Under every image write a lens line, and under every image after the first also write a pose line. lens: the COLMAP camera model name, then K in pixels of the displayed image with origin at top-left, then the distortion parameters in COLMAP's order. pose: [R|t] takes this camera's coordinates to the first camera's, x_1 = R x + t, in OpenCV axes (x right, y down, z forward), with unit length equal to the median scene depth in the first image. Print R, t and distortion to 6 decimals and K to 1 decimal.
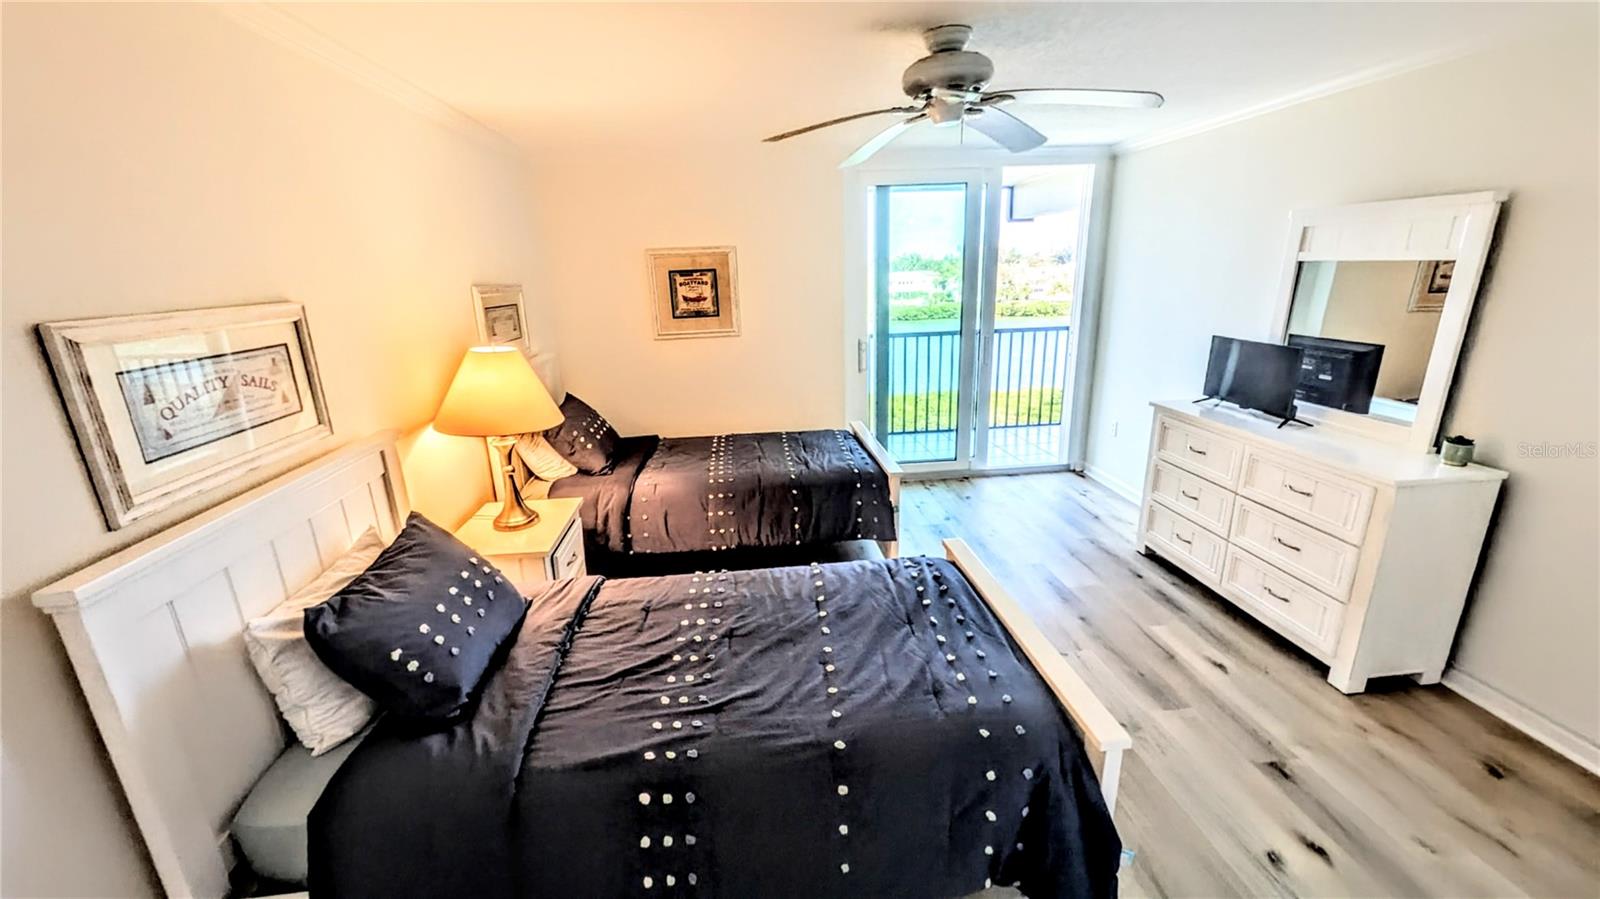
lens RADIAL K [[618.5, 0, 836.2], [0, 618.5, 453.3], [0, 0, 1]] dist [0.000340, -0.000302]
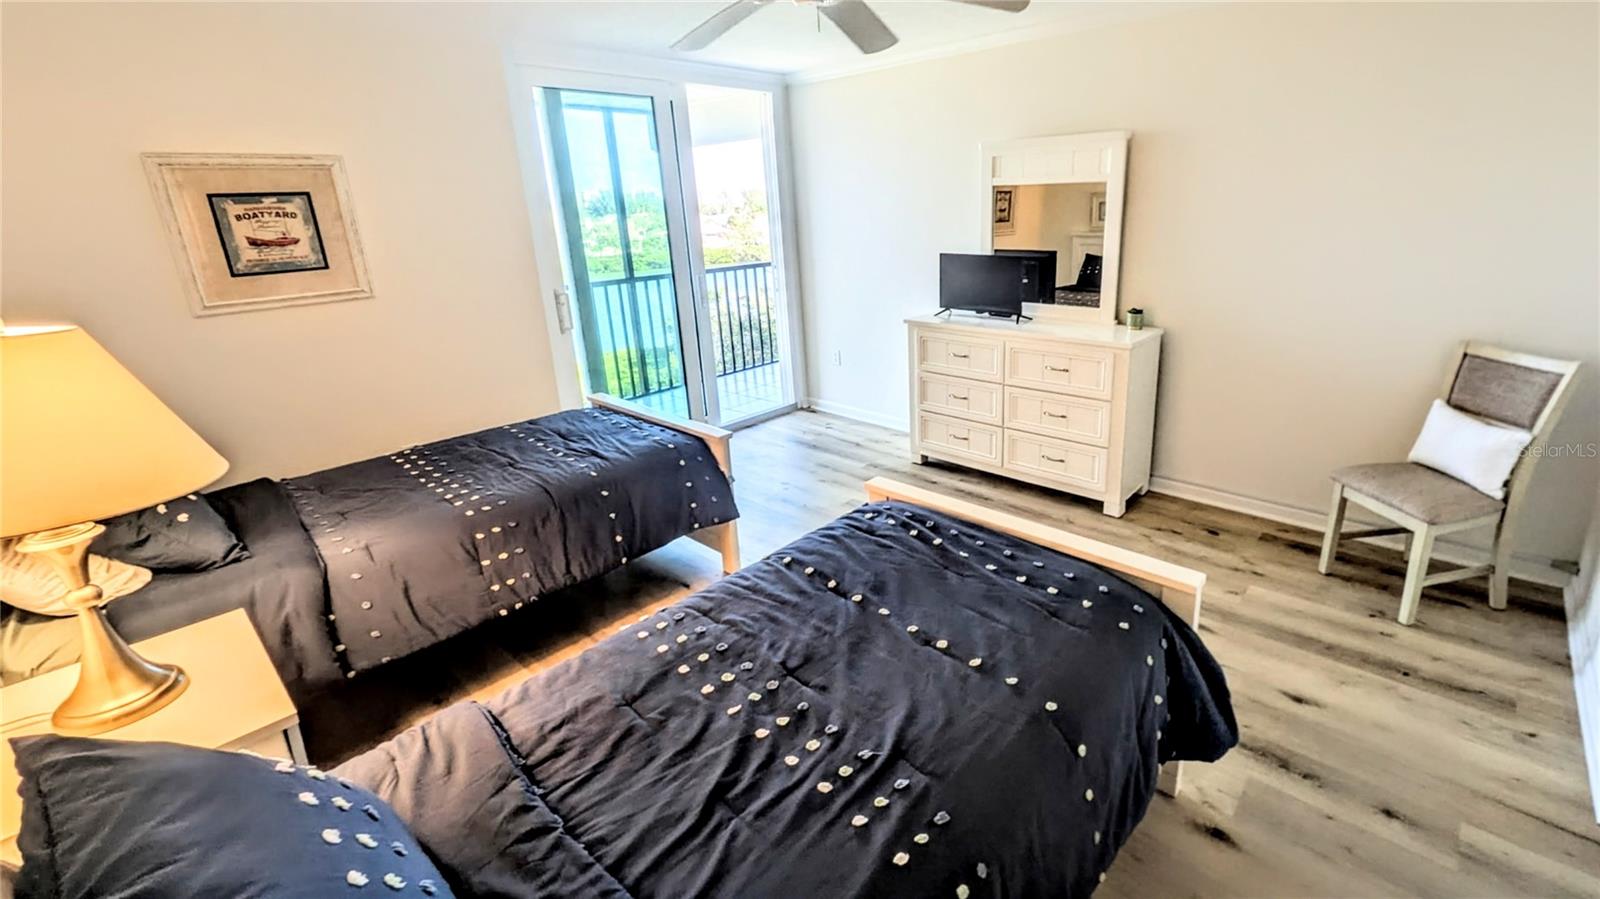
lens RADIAL K [[672.9, 0, 851.6], [0, 672.9, 408.7], [0, 0, 1]] dist [0.001313, -0.000598]
pose [[0.736726, -0.191465, 0.648518, -0.344154], [0.208784, 0.976623, 0.051150, -0.013216], [-0.643151, 0.097717, 0.759479, 0.213148]]
